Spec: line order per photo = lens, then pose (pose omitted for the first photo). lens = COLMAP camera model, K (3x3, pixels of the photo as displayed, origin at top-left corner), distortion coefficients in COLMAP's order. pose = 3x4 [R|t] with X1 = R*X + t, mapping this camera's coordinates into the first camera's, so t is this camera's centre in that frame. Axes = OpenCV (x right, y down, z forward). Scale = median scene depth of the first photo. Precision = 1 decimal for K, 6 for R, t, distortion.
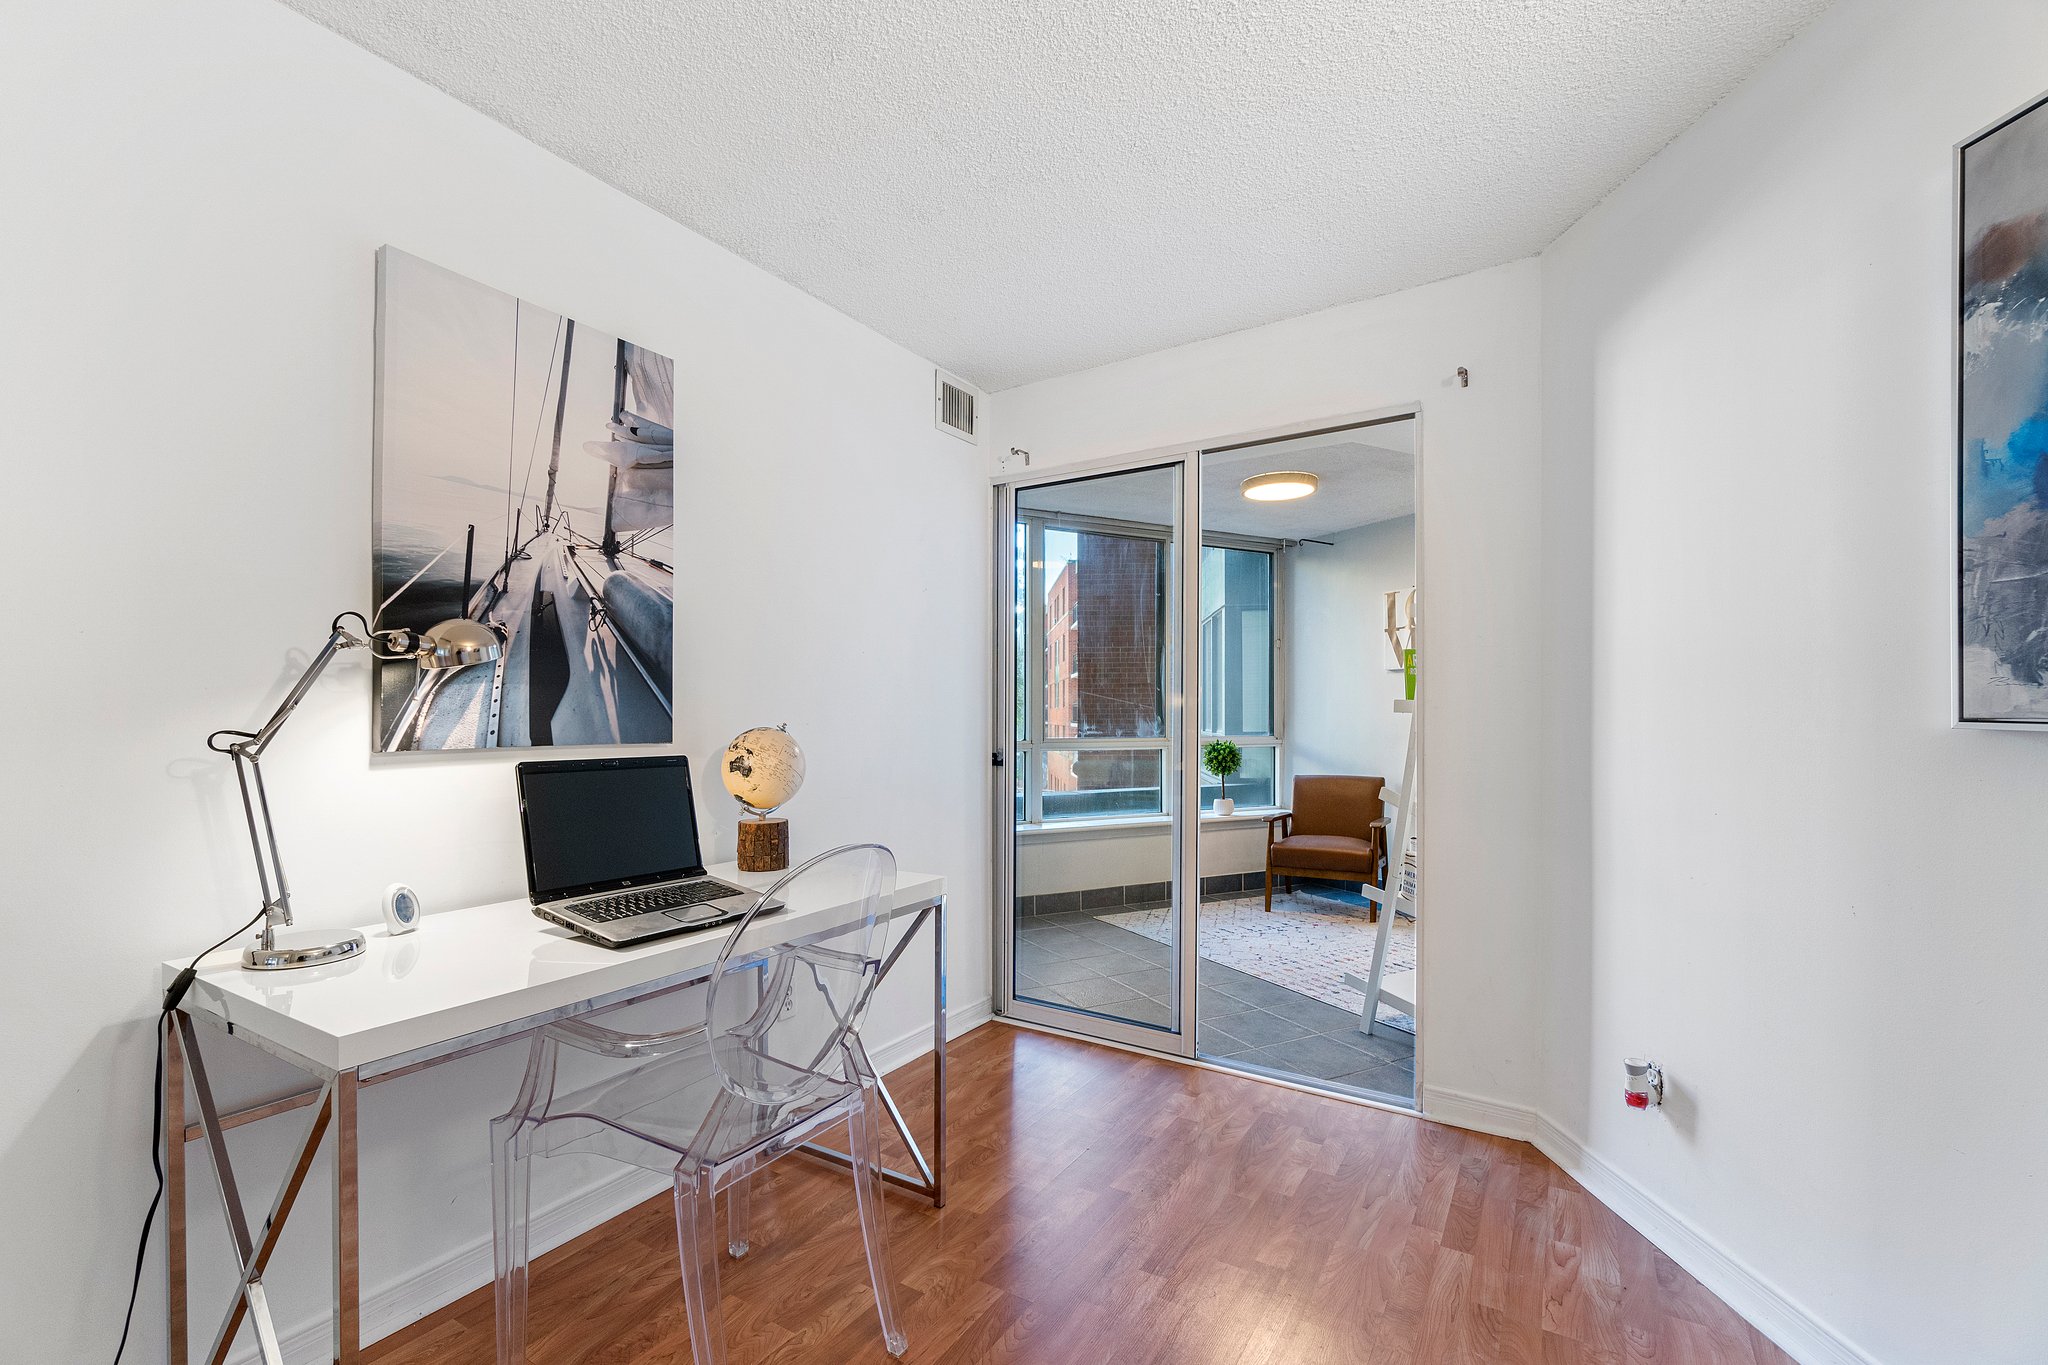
lens RADIAL K [[892.0, 0, 1027.2], [0, 892.0, 716.9], [0, 0, 1]] dist [-0.000837, -0.000007]
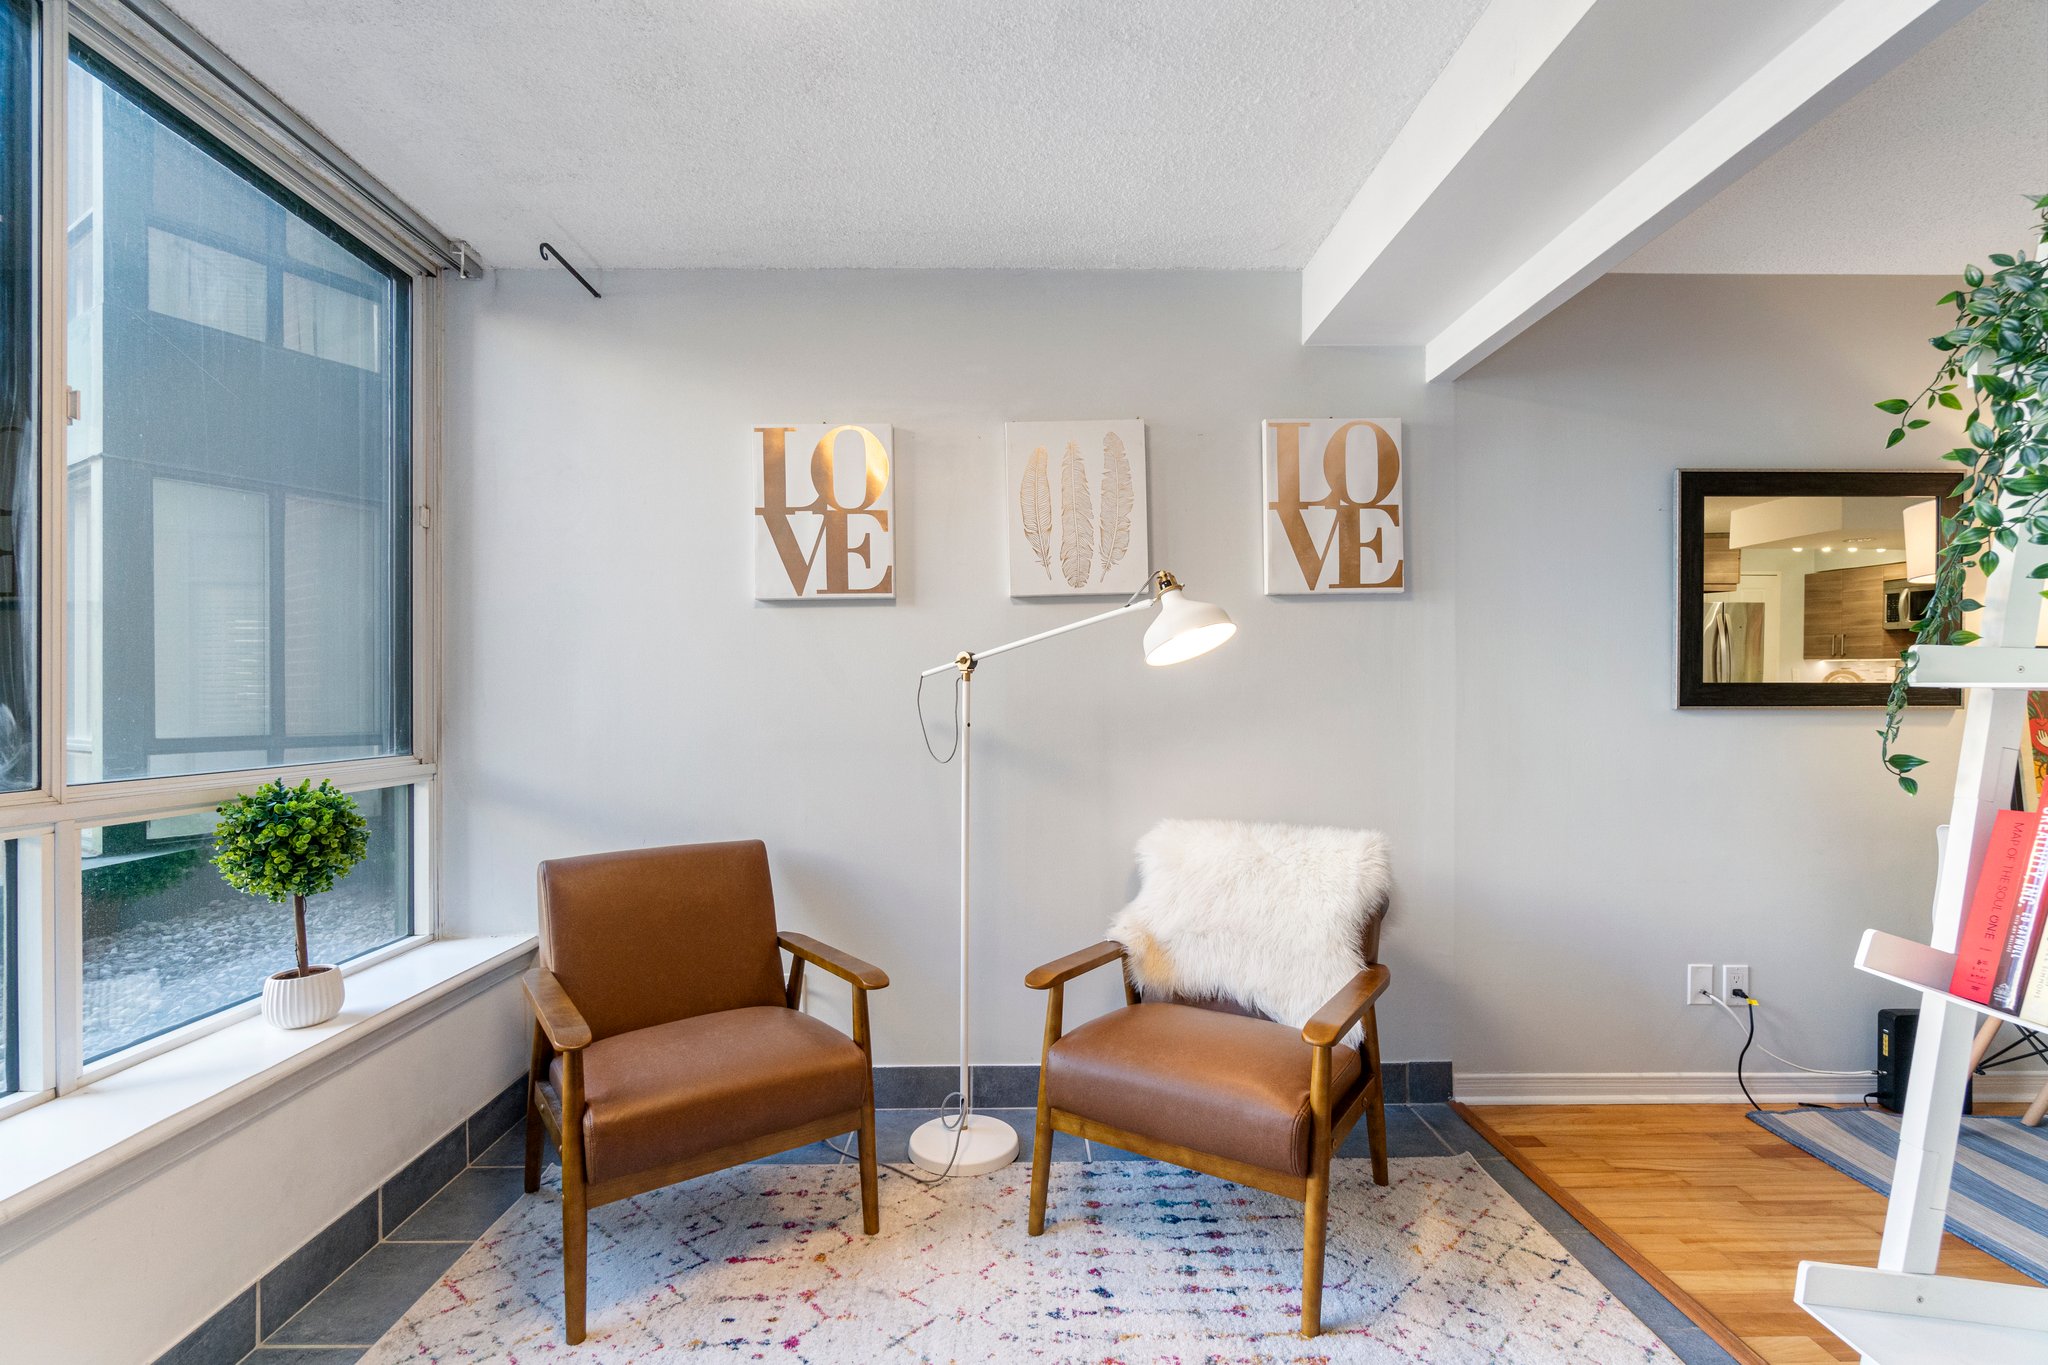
lens RADIAL K [[887.3, 0, 1024.7], [0, 887.3, 696.3], [0, 0, 1]] dist [-0.002059, -0.000088]
pose [[0.459372, -0.006159, 0.888223, 0.060103], [0.003687, 0.999981, 0.005027, -0.004735], [-0.888236, 0.000966, 0.459386, 0.630878]]
